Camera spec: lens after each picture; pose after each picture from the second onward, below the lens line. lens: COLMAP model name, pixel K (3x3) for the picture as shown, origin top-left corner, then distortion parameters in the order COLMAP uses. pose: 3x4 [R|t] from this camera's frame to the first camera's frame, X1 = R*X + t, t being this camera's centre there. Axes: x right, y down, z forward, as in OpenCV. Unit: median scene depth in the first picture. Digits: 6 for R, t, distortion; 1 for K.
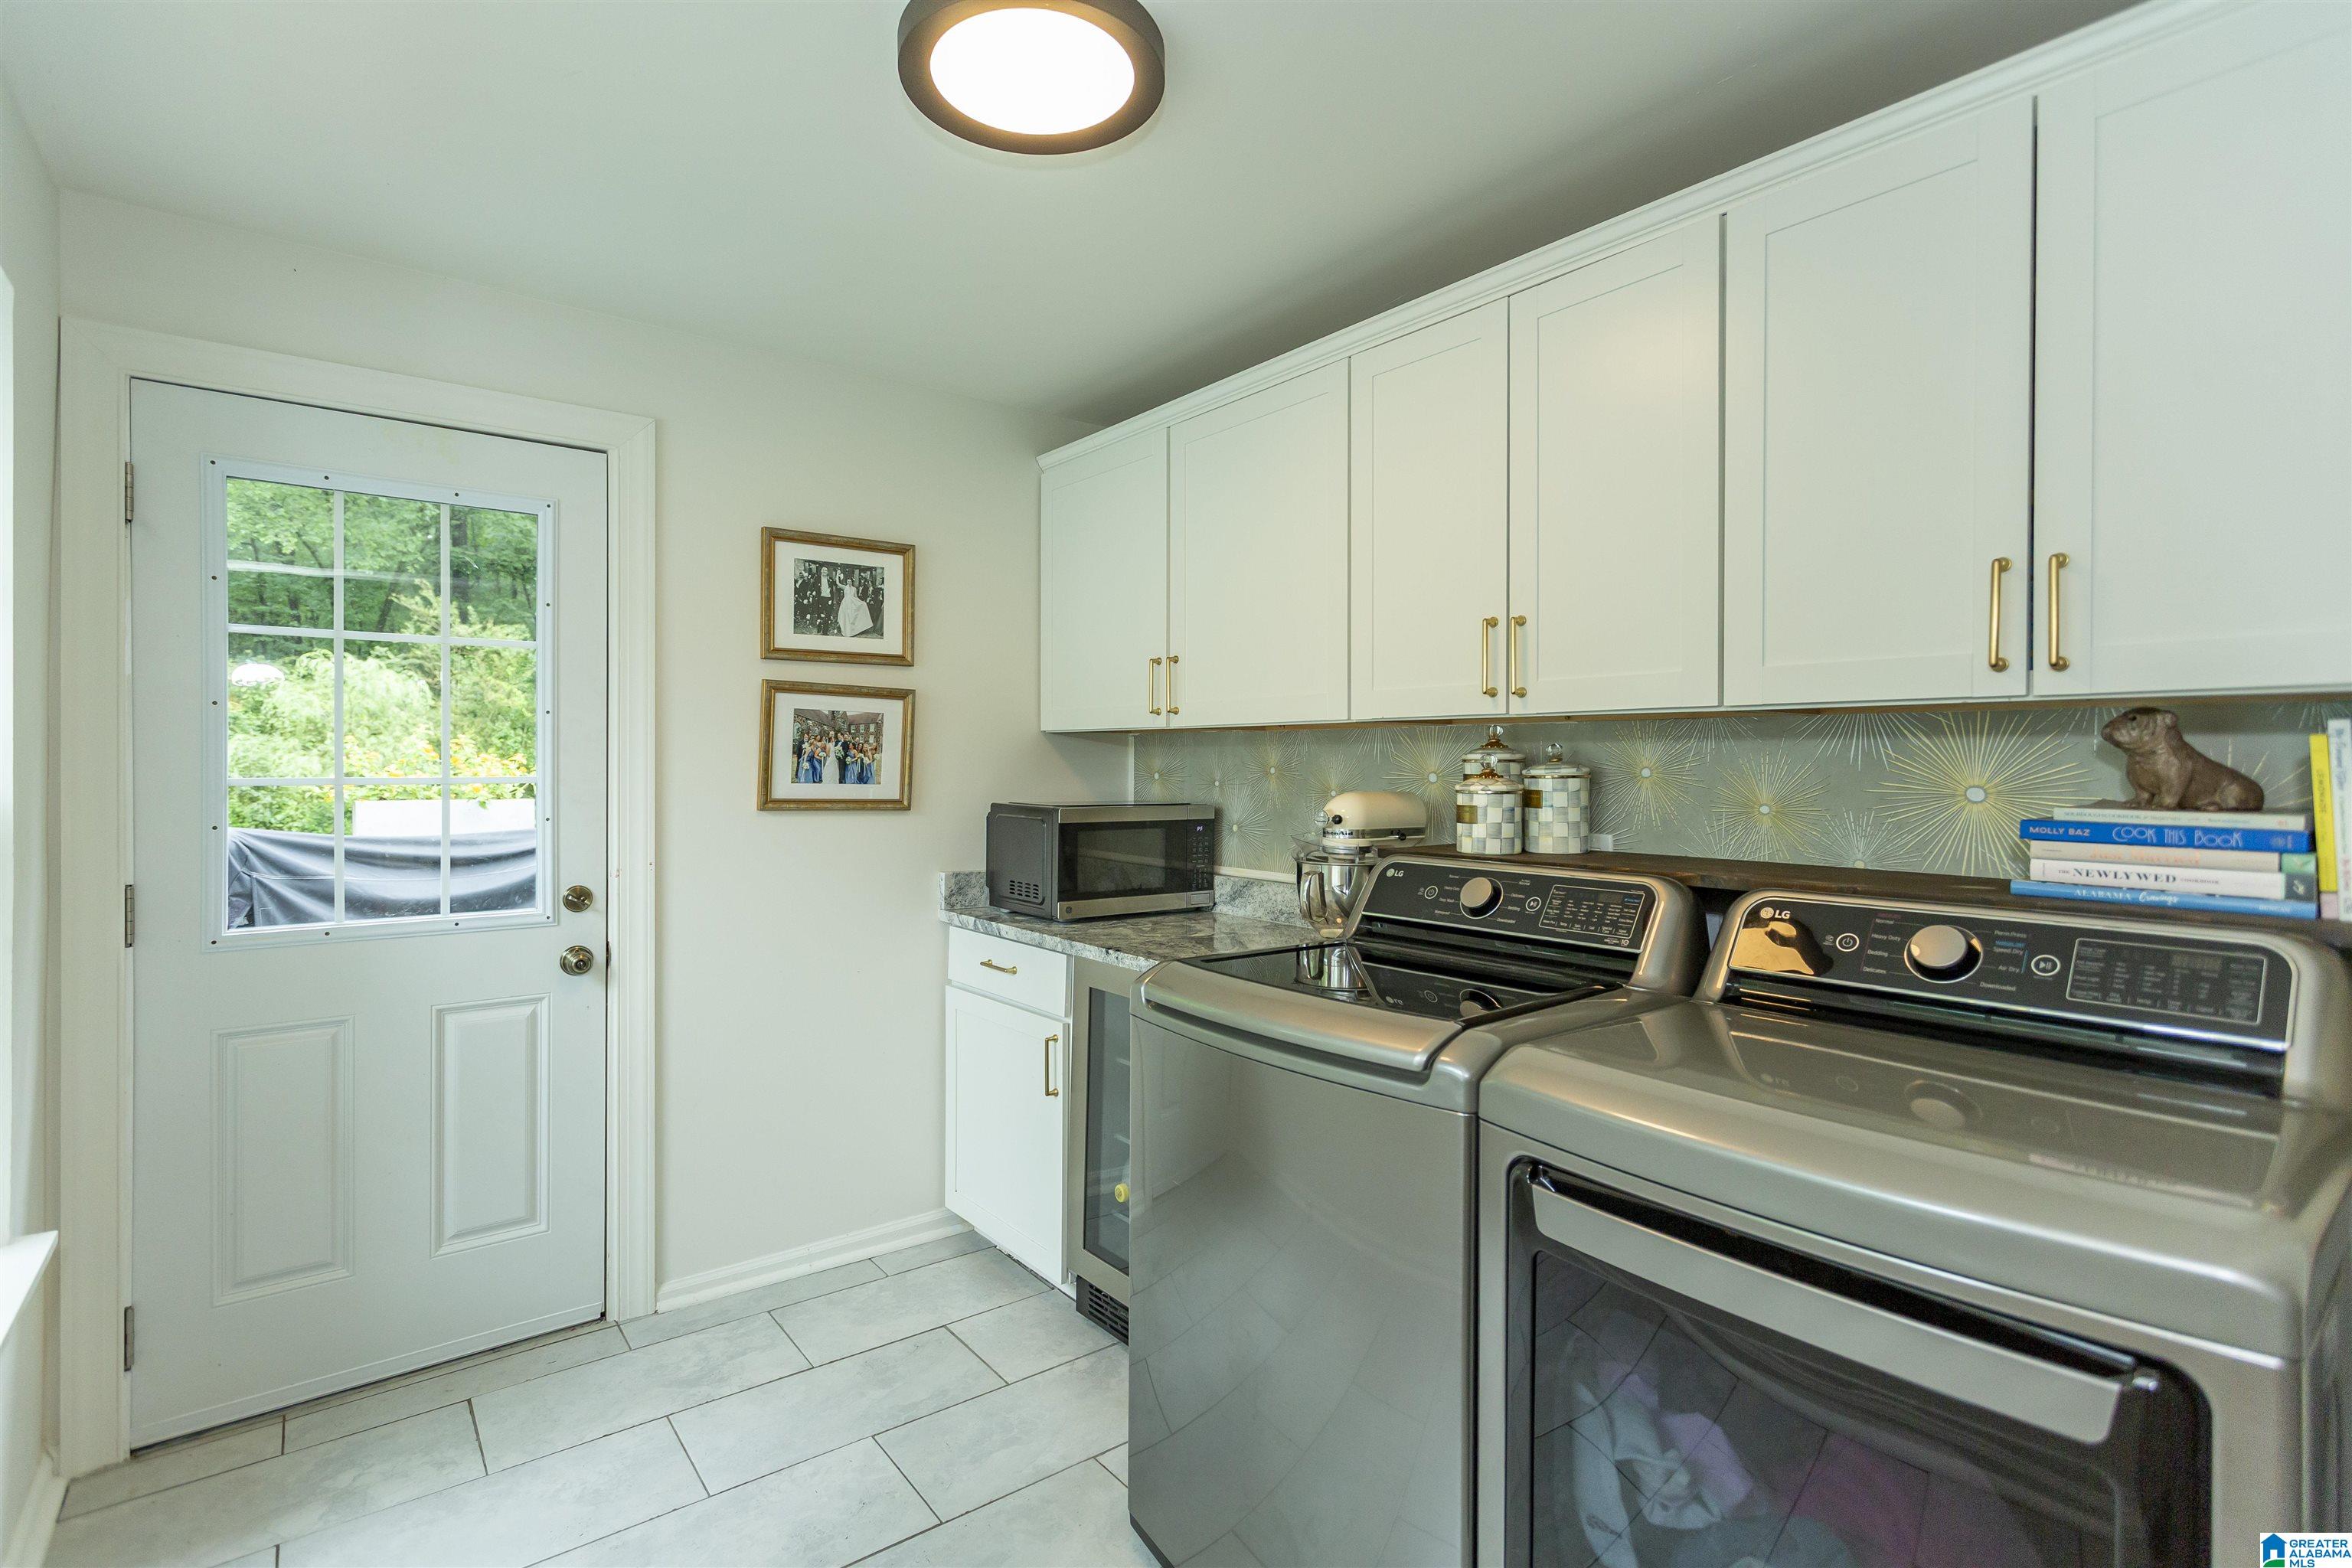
lens RADIAL K [[1118.1, 0, 1164.5], [0, 1118.1, 764.8], [0, 0, 1]] dist [0.004531, 0.000964]
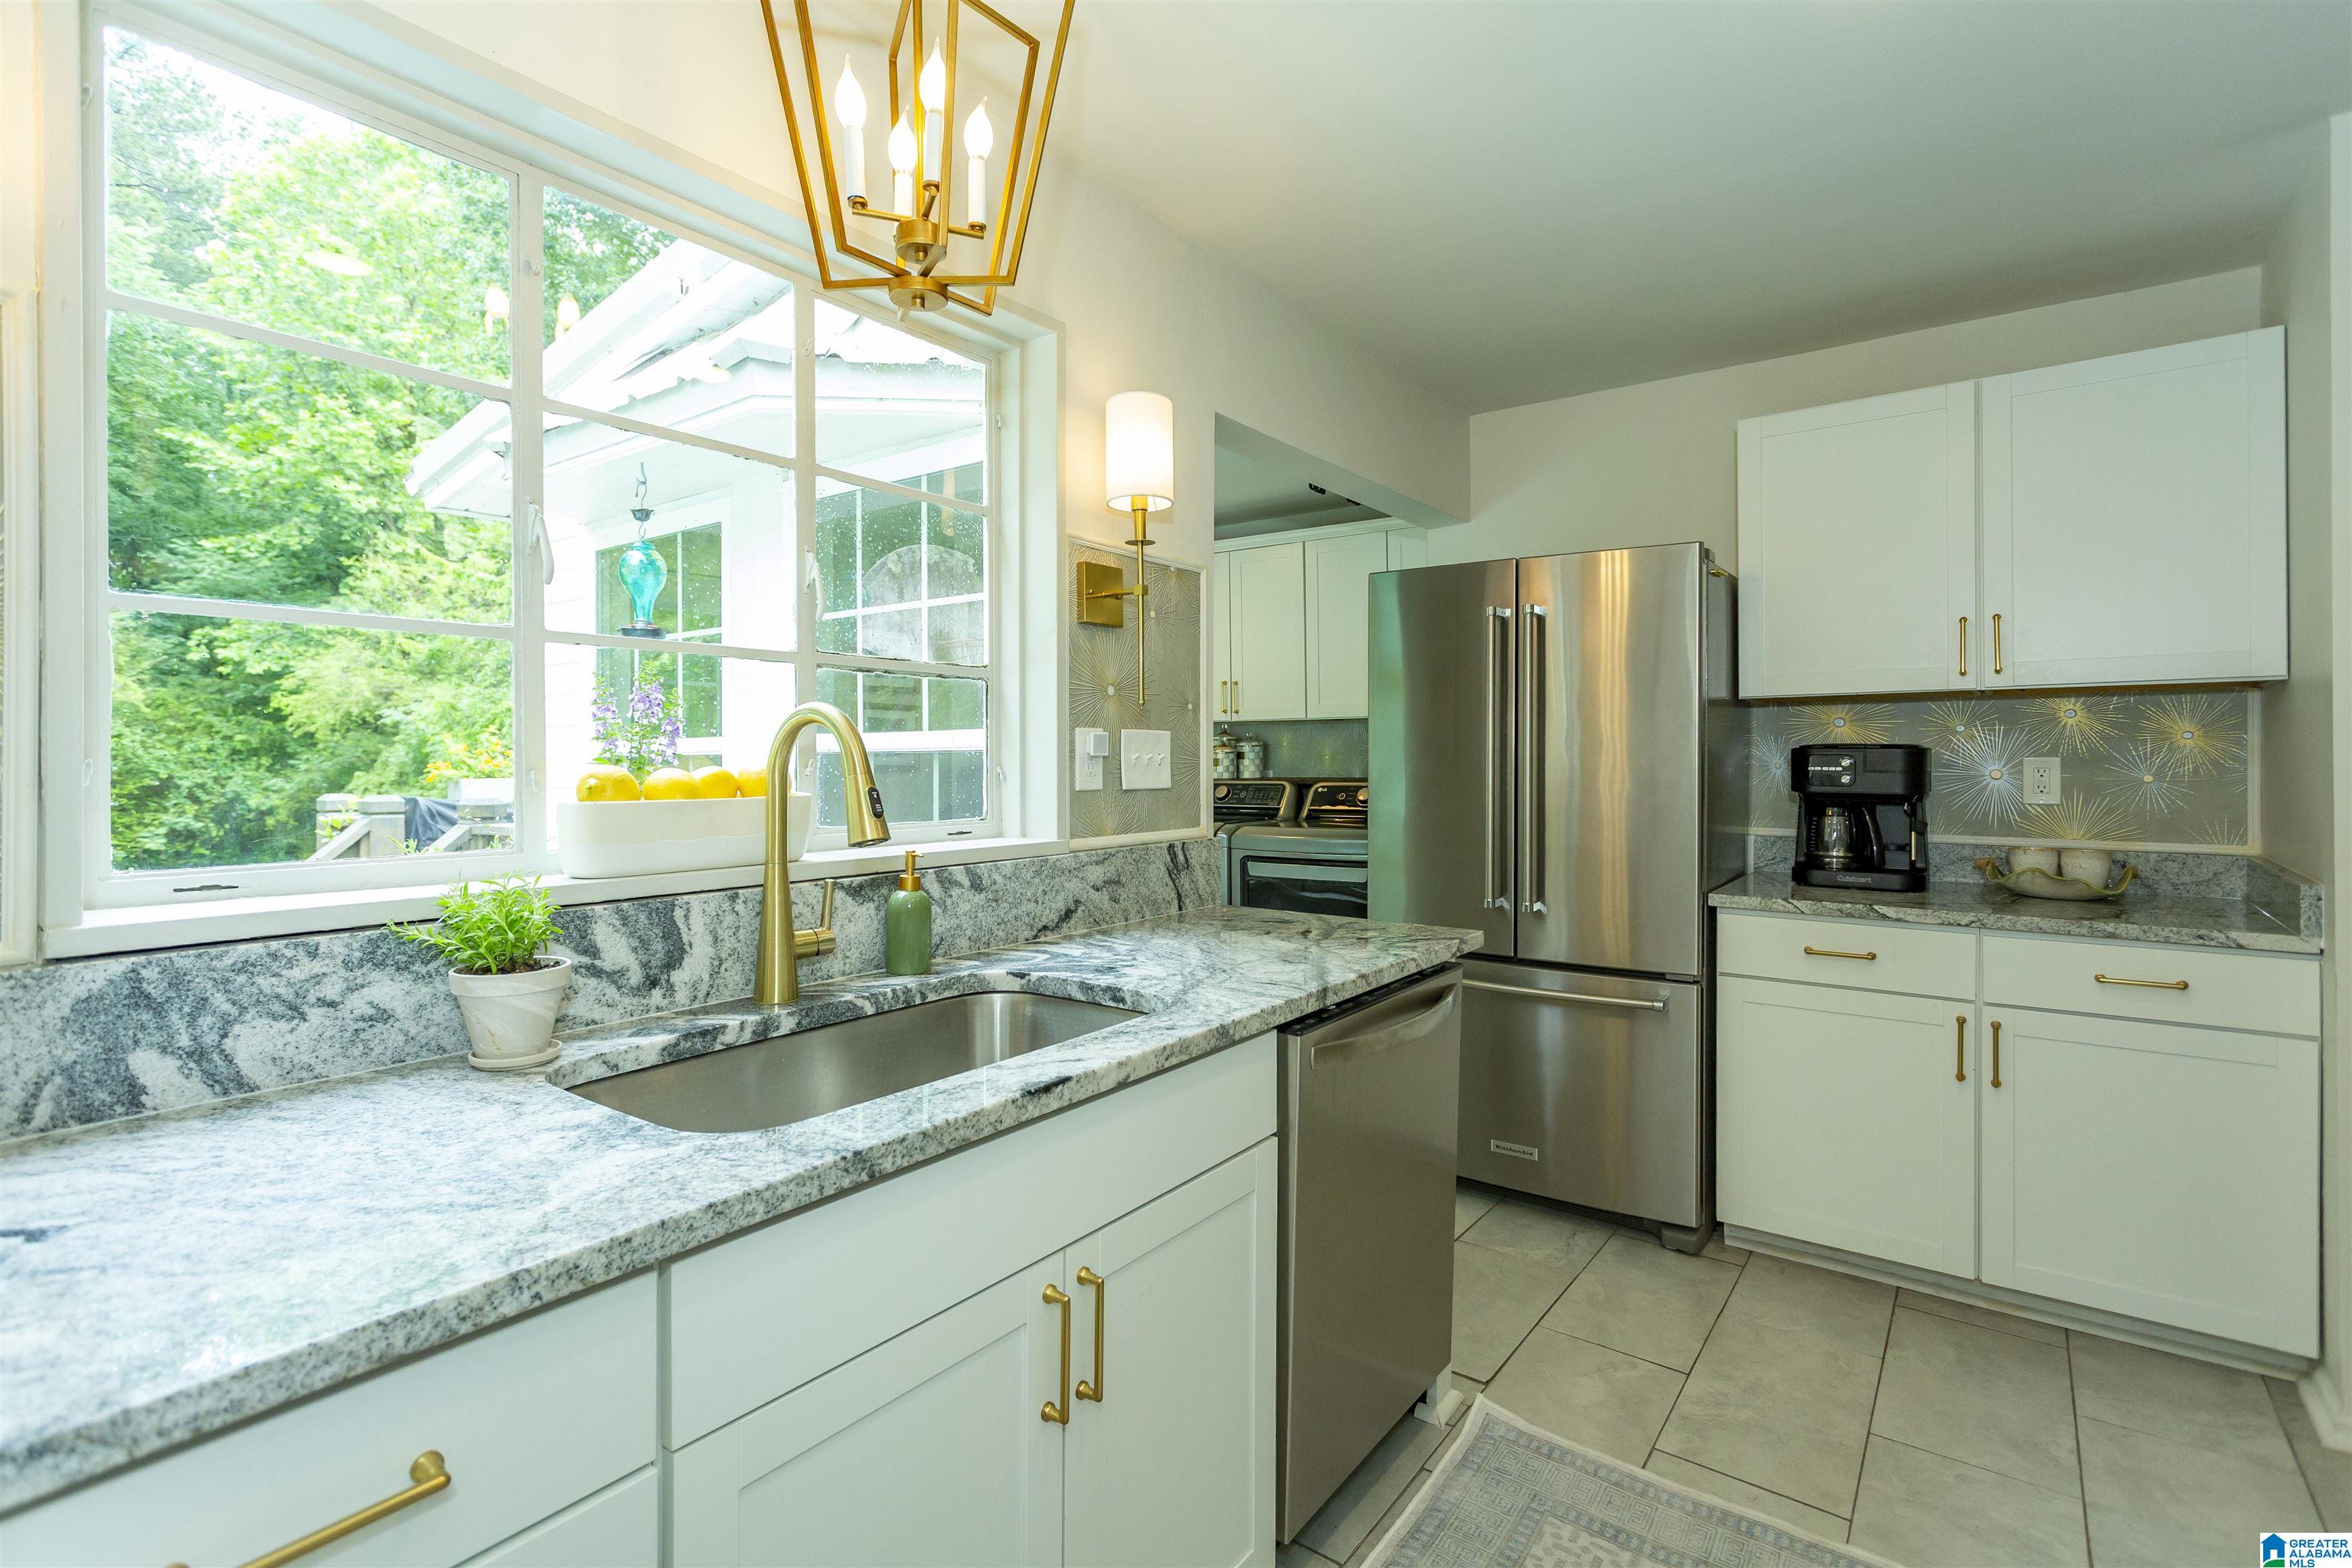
lens RADIAL K [[1118.1, 0, 1172.4], [0, 1118.1, 763.4], [0, 0, 1]] dist [0.004531, 0.000964]
pose [[0.961788, -0.013992, 0.273436, -0.446863], [0.012464, 0.999895, 0.007327, 0.026673], [-0.273510, -0.003639, 0.961862, -1.208145]]
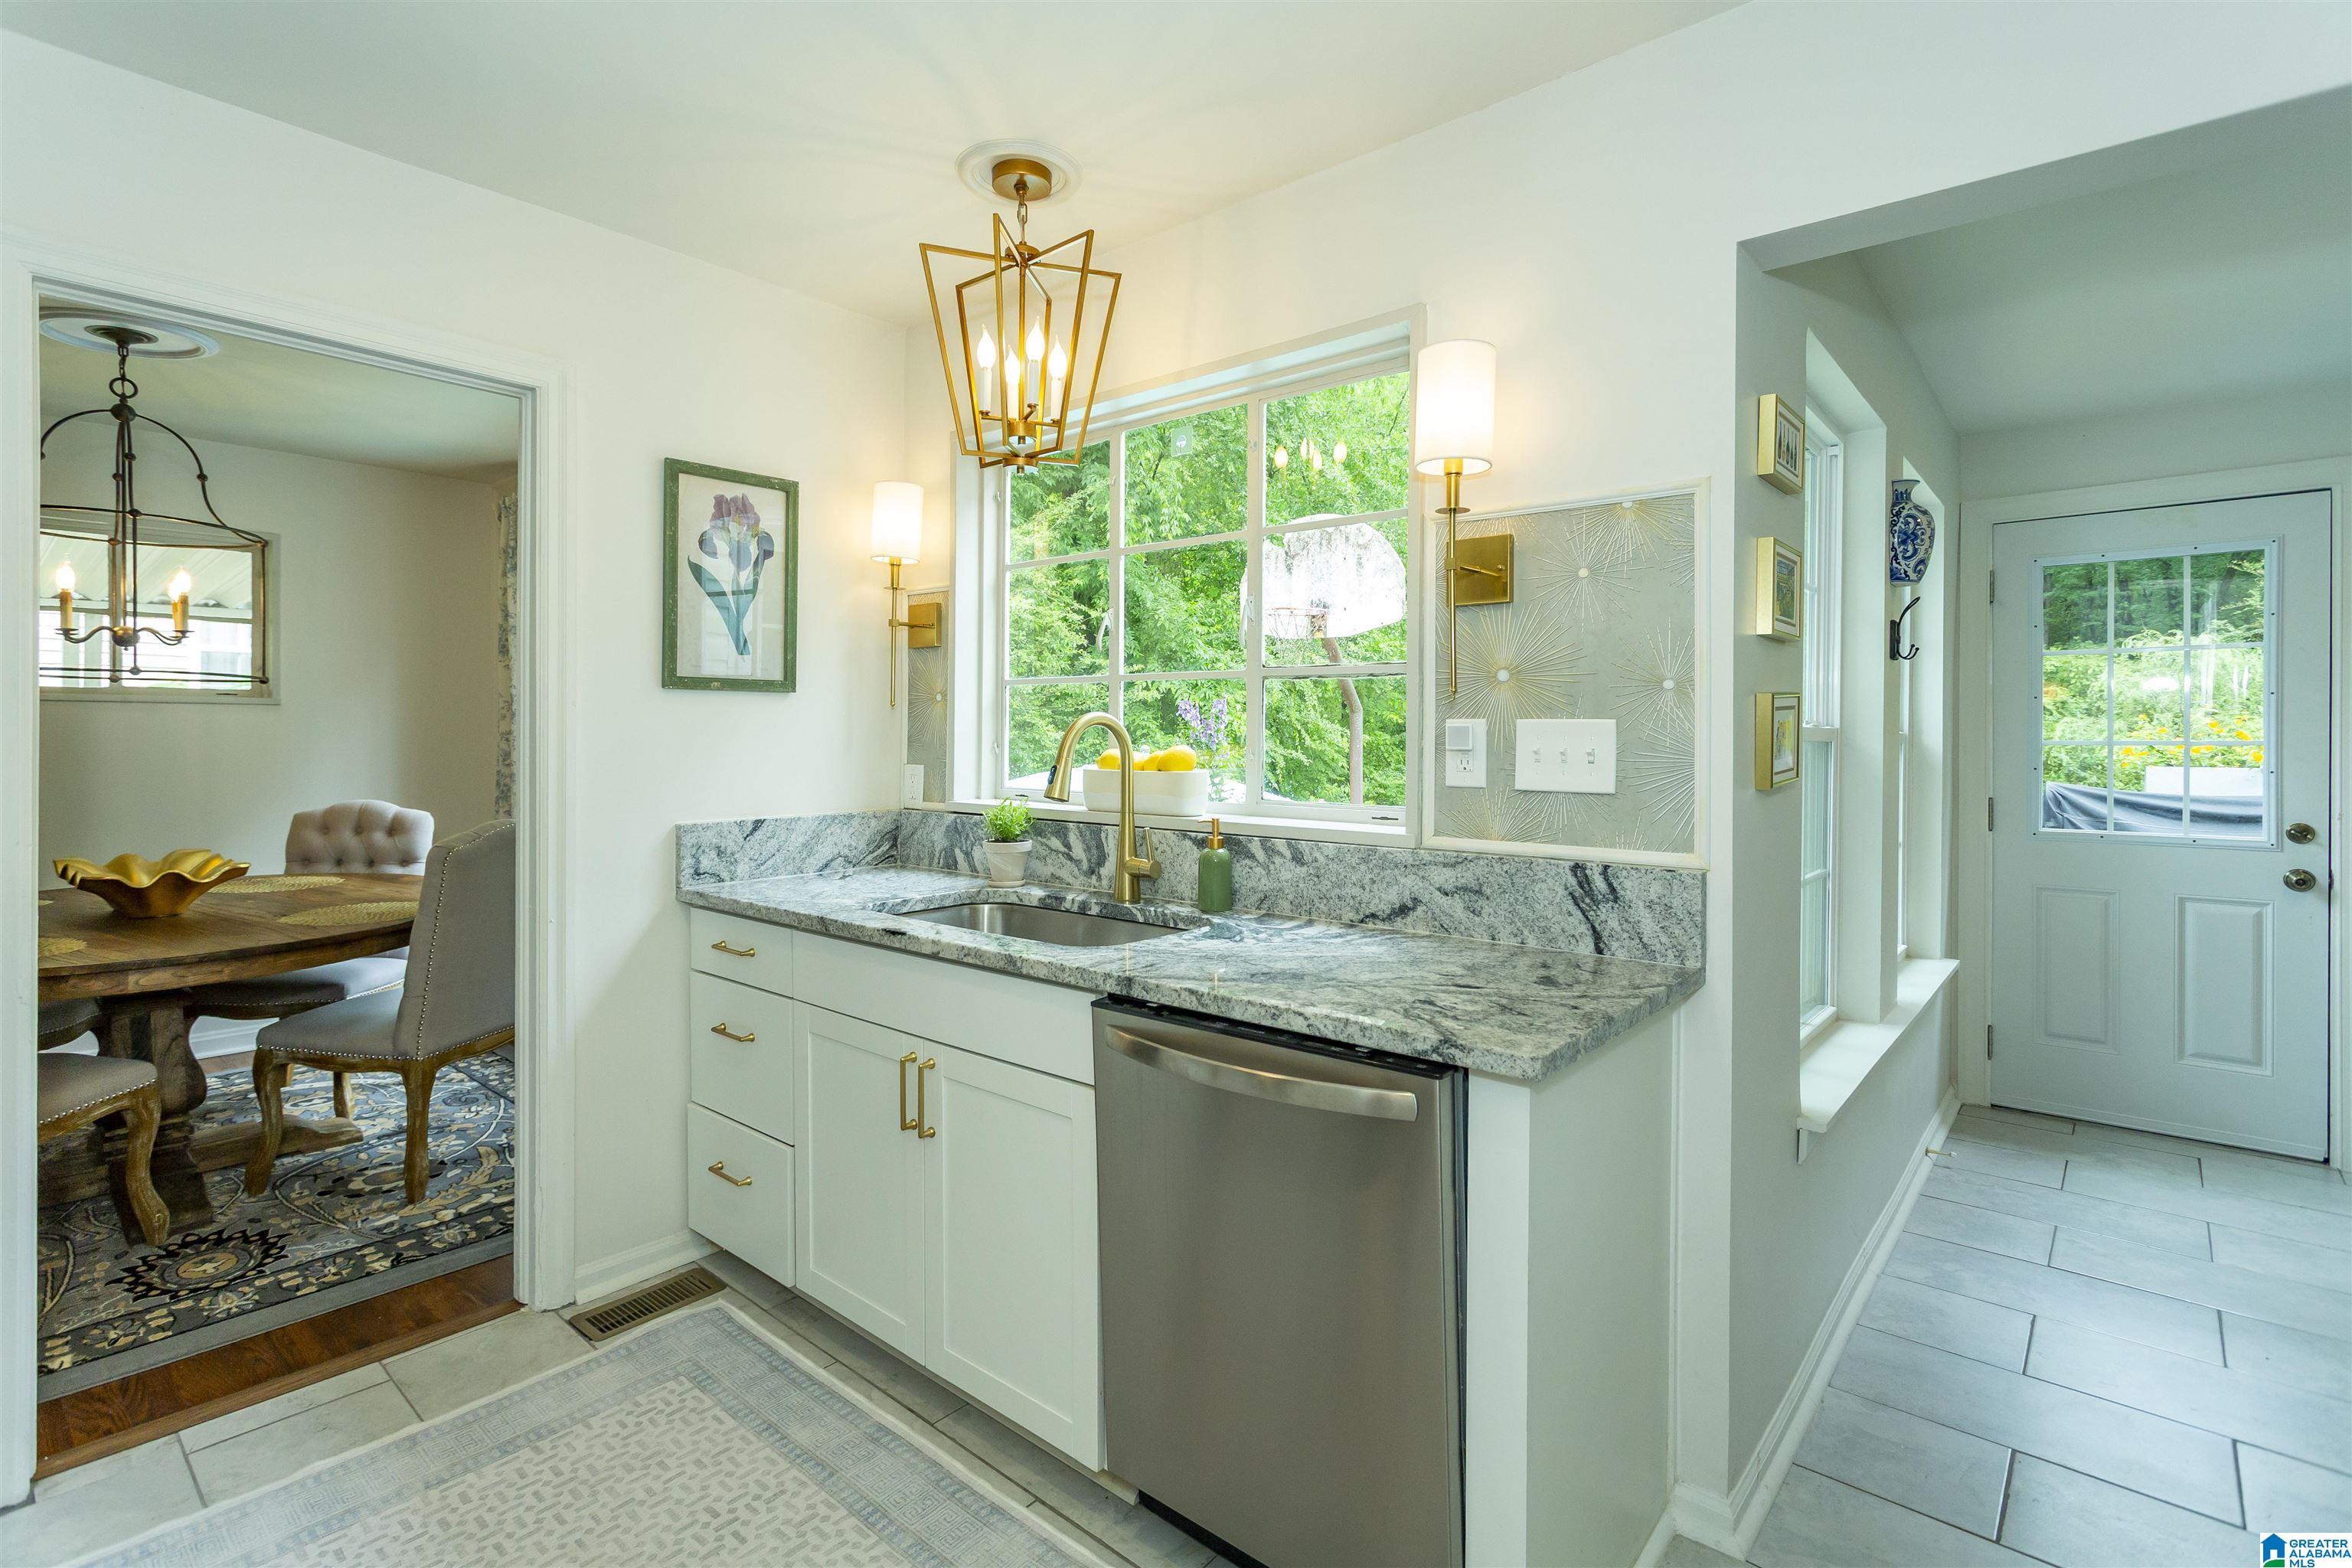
lens RADIAL K [[1118.1, 0, 1171.5], [0, 1118.1, 746.5], [0, 0, 1]] dist [0.004531, 0.000964]
pose [[0.204751, 0.003005, -0.978809, 0.579125], [-0.004066, 0.999989, 0.002220, 0.022838], [0.978806, 0.003525, 0.204761, -0.664319]]
